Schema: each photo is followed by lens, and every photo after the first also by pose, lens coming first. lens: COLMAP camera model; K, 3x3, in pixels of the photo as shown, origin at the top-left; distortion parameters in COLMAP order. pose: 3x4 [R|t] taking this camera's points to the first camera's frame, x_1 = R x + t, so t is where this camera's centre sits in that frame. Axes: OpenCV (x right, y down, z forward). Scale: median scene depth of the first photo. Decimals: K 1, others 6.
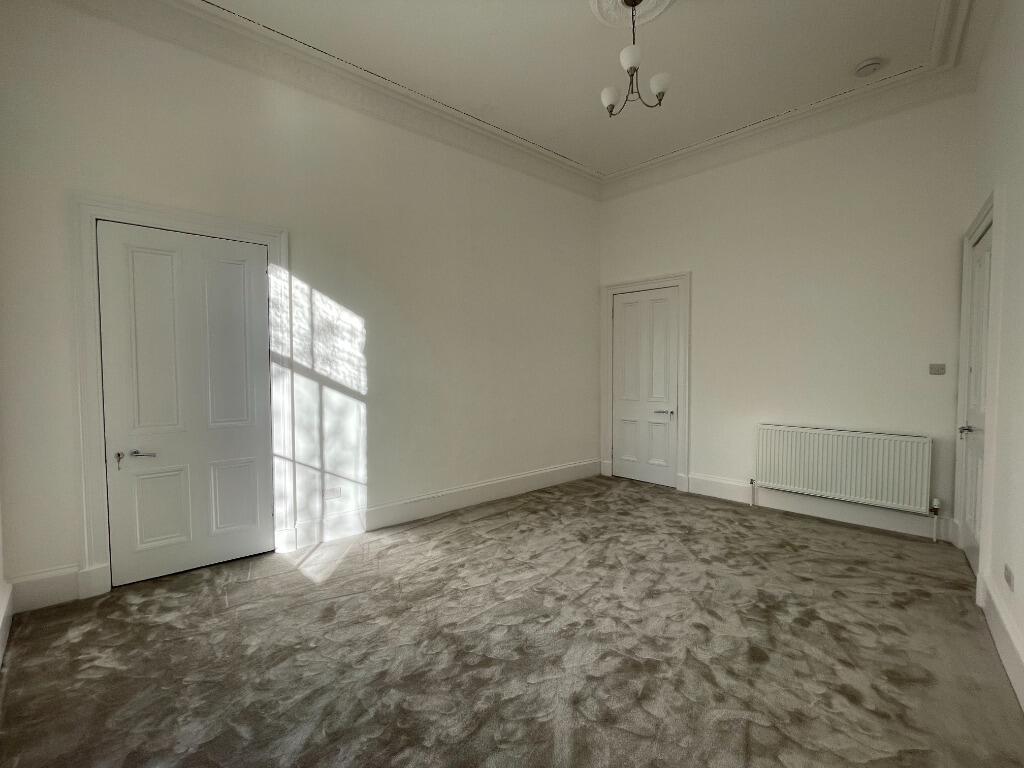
lens RADIAL K [[410.5, 0, 512.4], [0, 410.5, 389.1], [0, 0, 1]] dist [-0.001424, -0.000955]
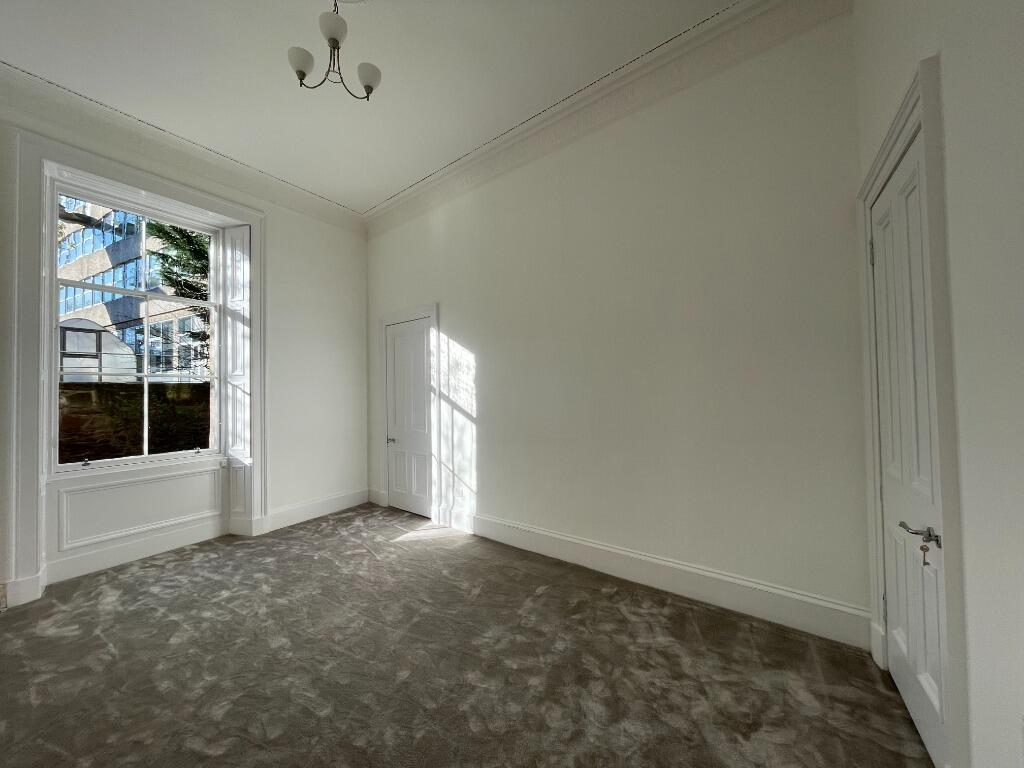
lens RADIAL K [[410.5, 0, 512.4], [0, 410.5, 389.1], [0, 0, 1]] dist [-0.001424, -0.000955]
pose [[0.198456, -0.013766, -0.980013, 0.893648], [-0.027134, 0.999441, -0.019534, -0.051672], [0.979734, 0.030468, 0.197971, 0.932155]]
